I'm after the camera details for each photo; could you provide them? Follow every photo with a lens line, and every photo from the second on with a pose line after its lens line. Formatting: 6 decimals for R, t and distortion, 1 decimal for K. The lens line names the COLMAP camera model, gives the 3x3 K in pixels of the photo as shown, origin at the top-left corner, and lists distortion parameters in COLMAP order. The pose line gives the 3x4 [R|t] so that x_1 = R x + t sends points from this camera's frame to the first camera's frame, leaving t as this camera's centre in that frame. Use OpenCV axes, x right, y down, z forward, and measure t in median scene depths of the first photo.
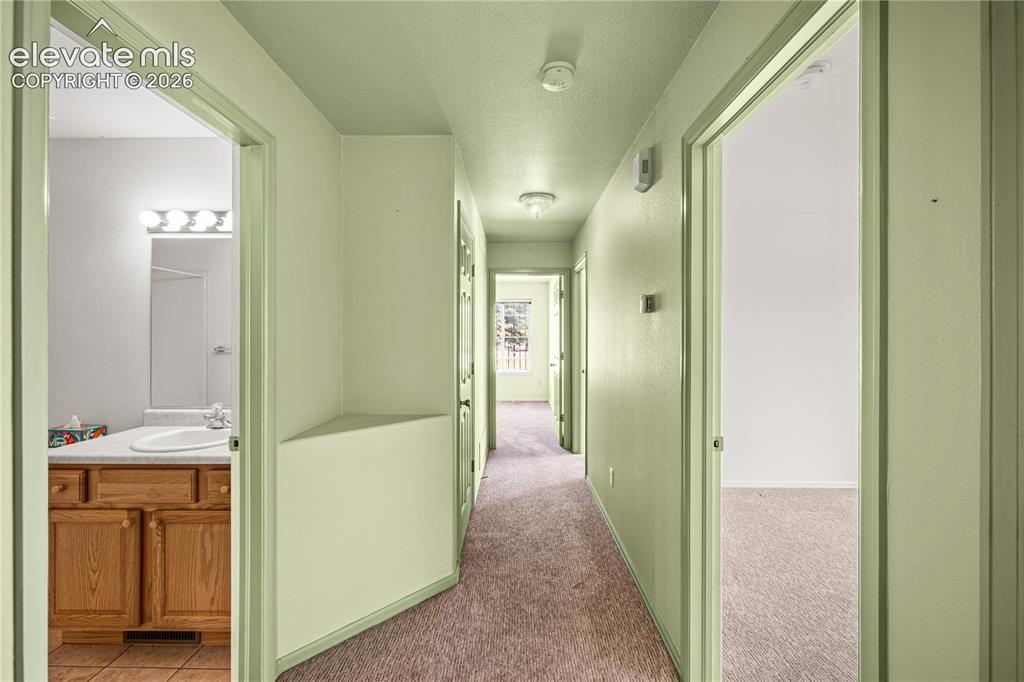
lens RADIAL K [[416.1, 0, 512.0], [0, 416.1, 341.0], [0, 0, 1]] dist [-0.001372, -0.000415]
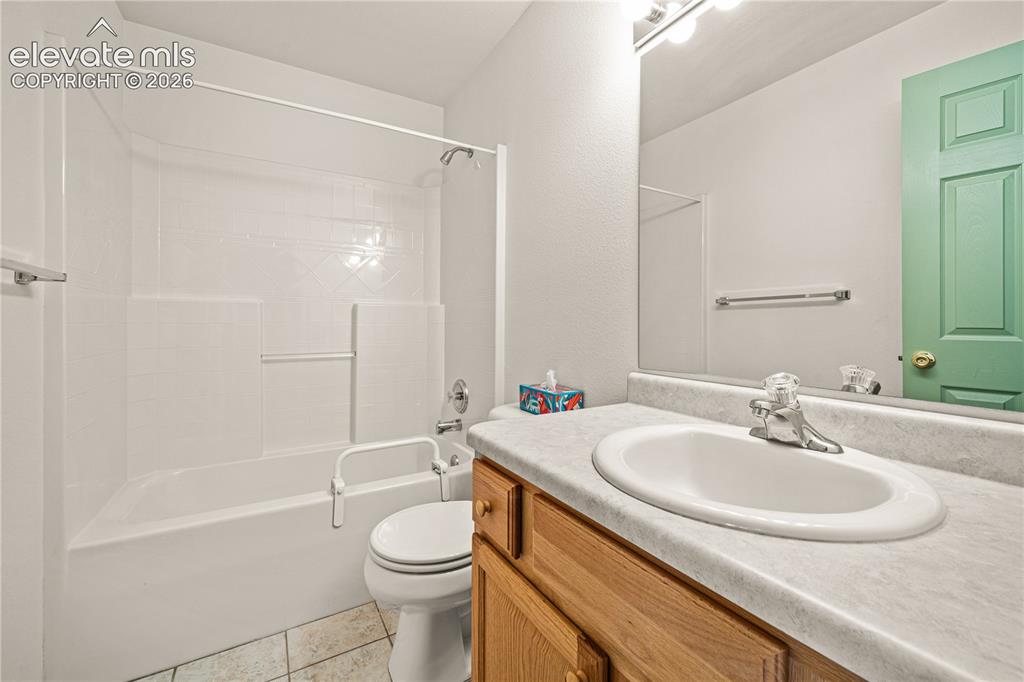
lens RADIAL K [[416.7, 0, 503.2], [0, 416.7, 322.8], [0, 0, 1]] dist [-0.001983, -0.000043]
pose [[0.502577, -0.002735, -0.864528, -0.514027], [-0.007889, 0.999939, -0.007750, 0.109959], [0.864496, 0.010716, 0.502525, 0.604716]]
